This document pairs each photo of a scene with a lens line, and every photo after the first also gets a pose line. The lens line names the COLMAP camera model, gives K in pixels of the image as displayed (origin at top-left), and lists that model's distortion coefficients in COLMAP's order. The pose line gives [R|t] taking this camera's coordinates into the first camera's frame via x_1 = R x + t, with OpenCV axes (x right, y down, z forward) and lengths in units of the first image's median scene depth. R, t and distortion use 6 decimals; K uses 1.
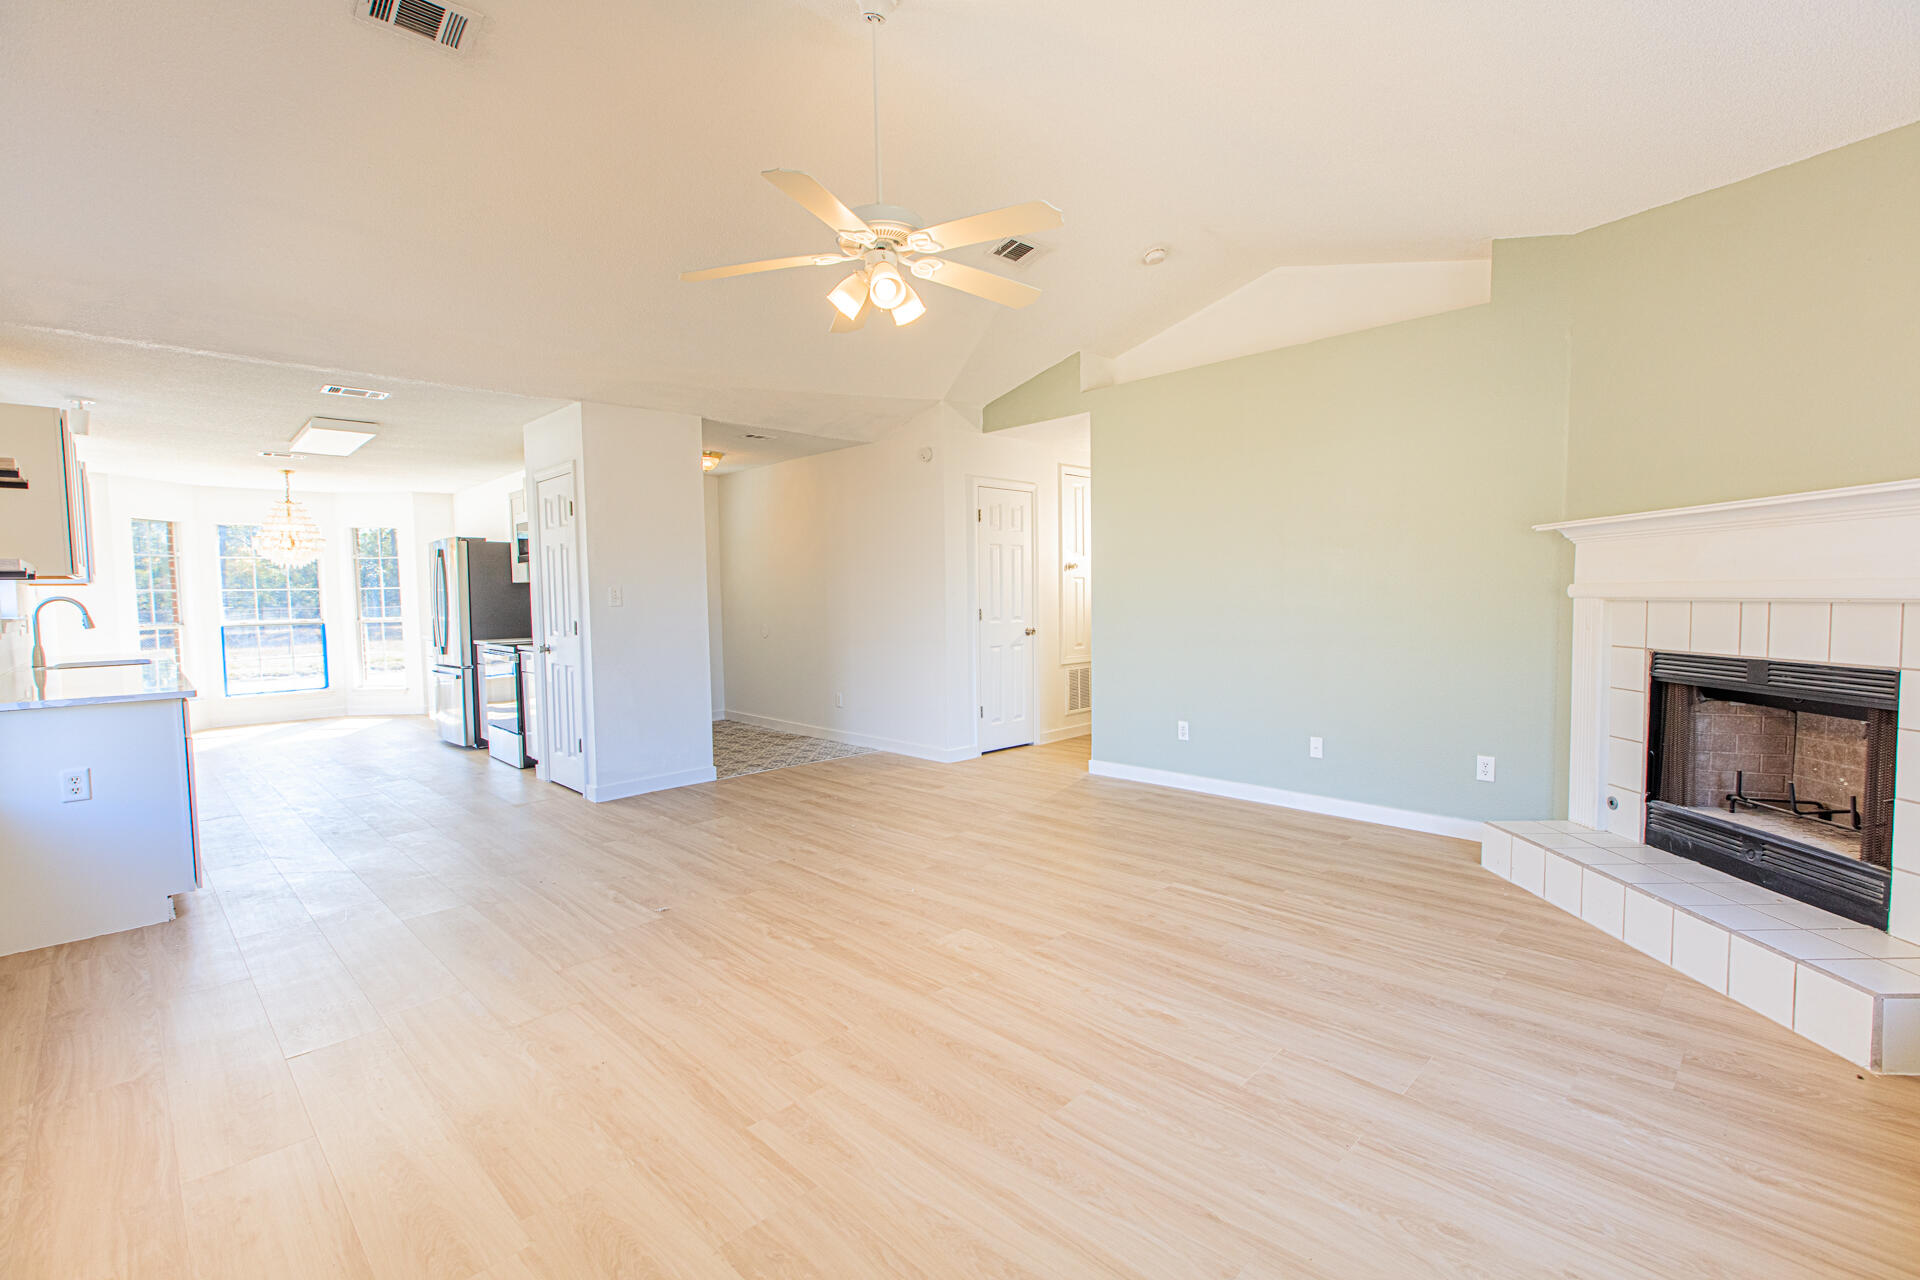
lens RADIAL K [[851.4, 0, 960.0], [0, 851.4, 640.0], [0, 0, 1]] dist [0.000578, -0.000162]
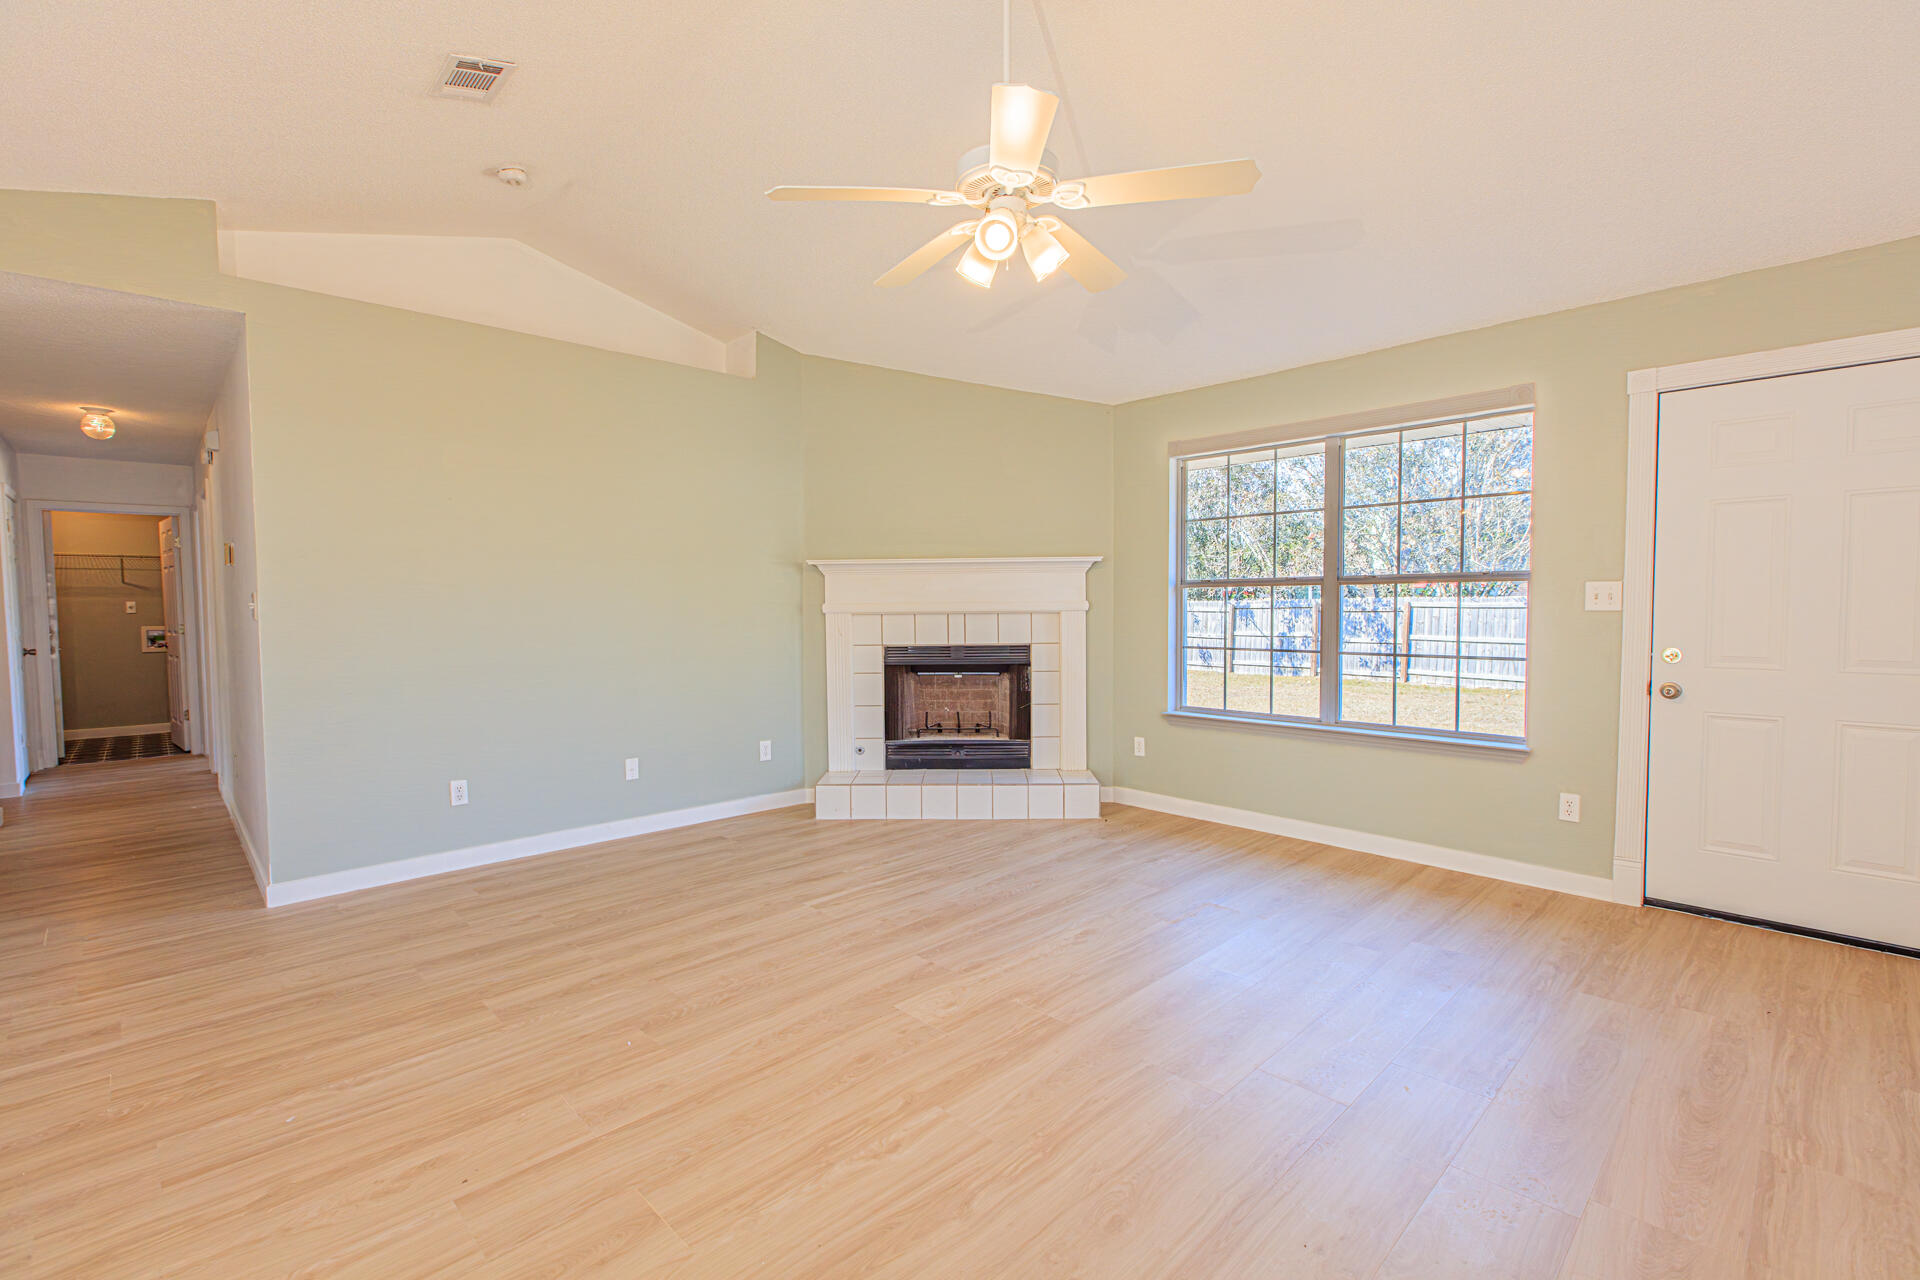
lens RADIAL K [[856.2, 0, 950.0], [0, 856.2, 640.8], [0, 0, 1]] dist [-0.000964, -0.000814]
pose [[0.014159, -0.028399, 0.999496, -0.829425], [0.063965, 0.997575, 0.027439, -0.035420], [-0.997852, 0.063544, 0.015941, 0.923870]]
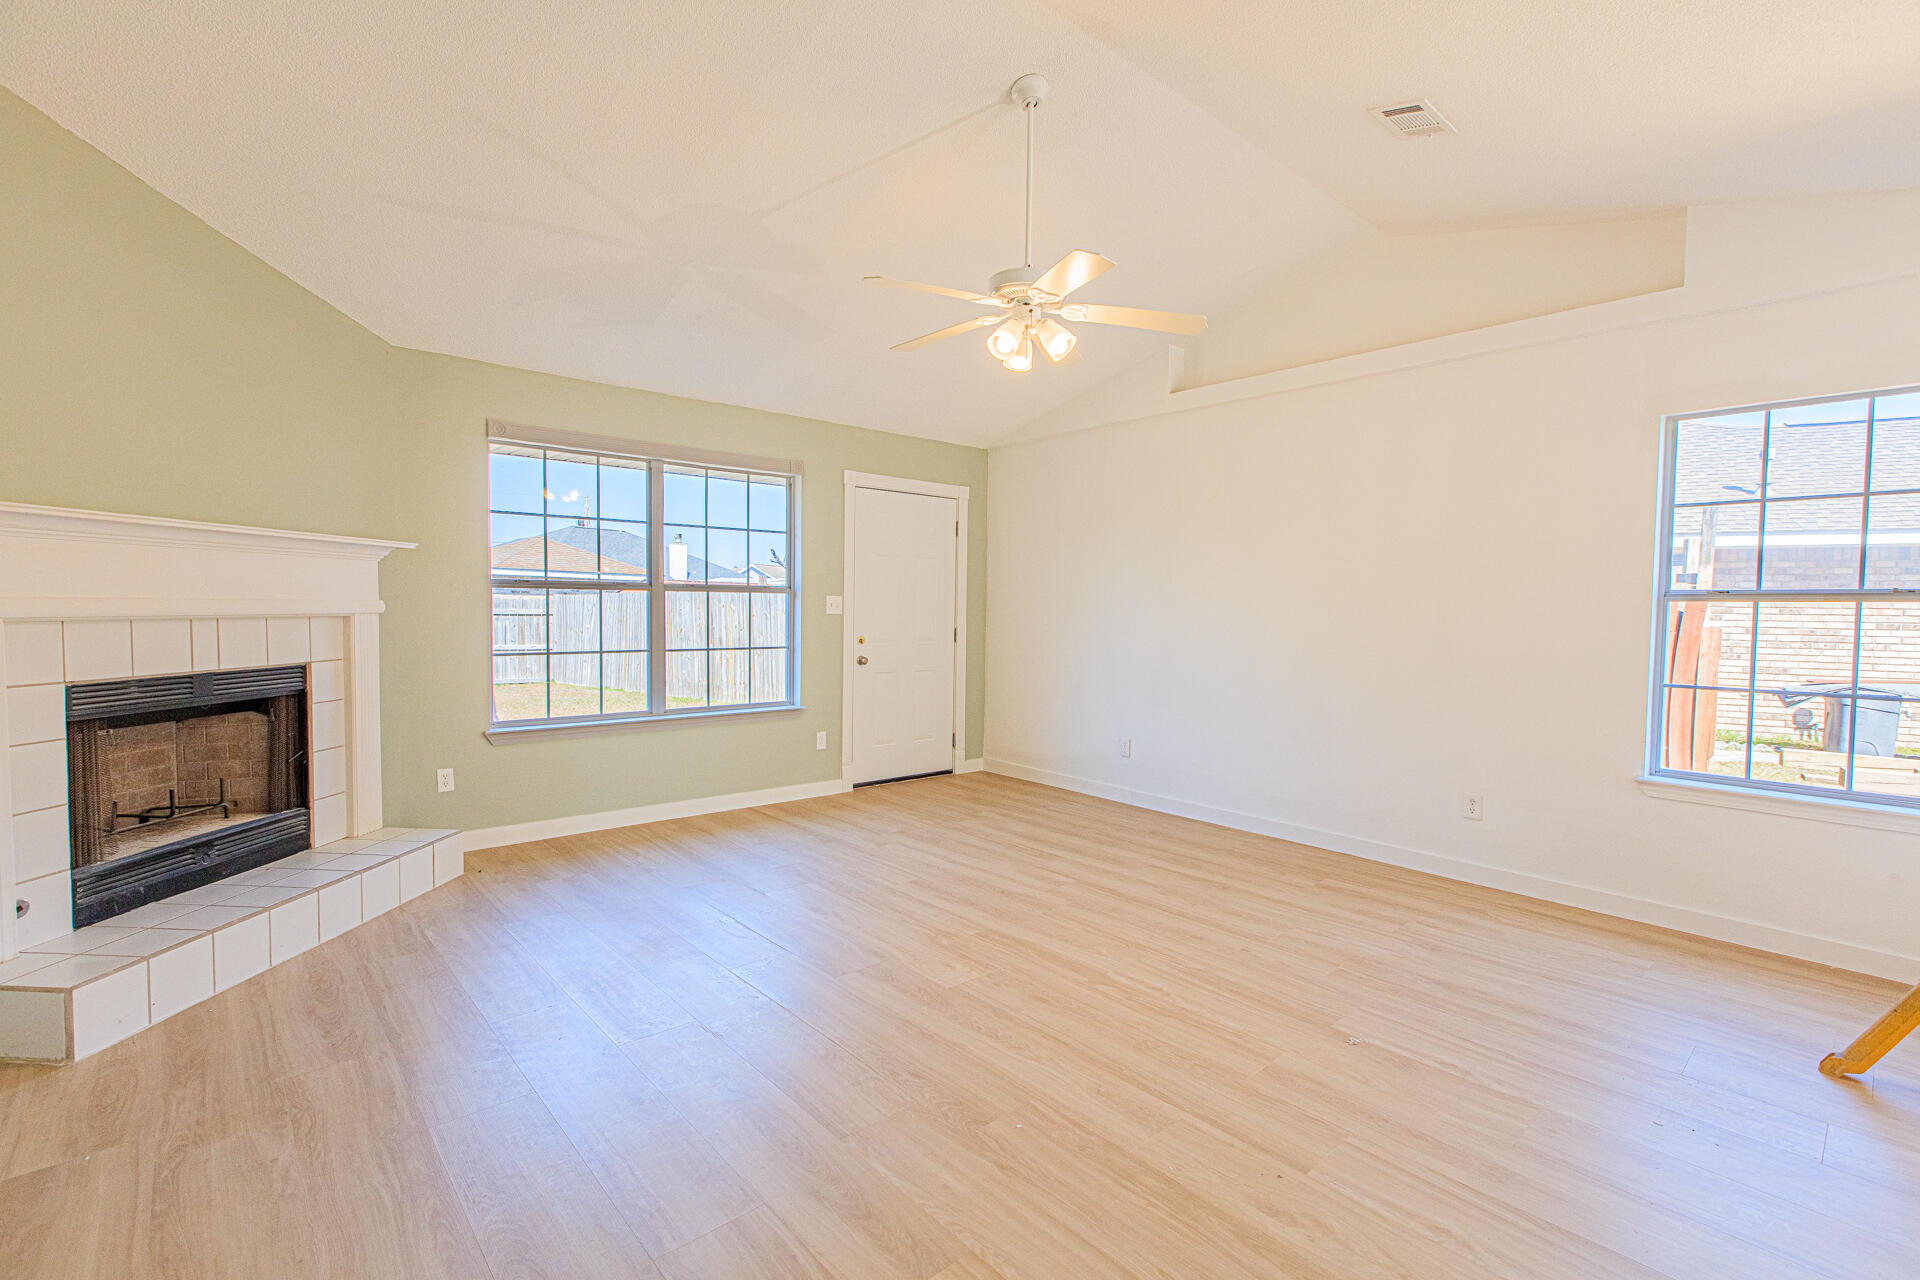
lens RADIAL K [[851.4, 0, 960.0], [0, 851.4, 640.0], [0, 0, 1]] dist [0.000578, -0.000162]
pose [[-0.998341, 0.000957, 0.057562, -0.060507], [0.006395, 0.995517, 0.094362, -0.105039], [-0.057214, 0.094574, -0.993872, 1.871398]]
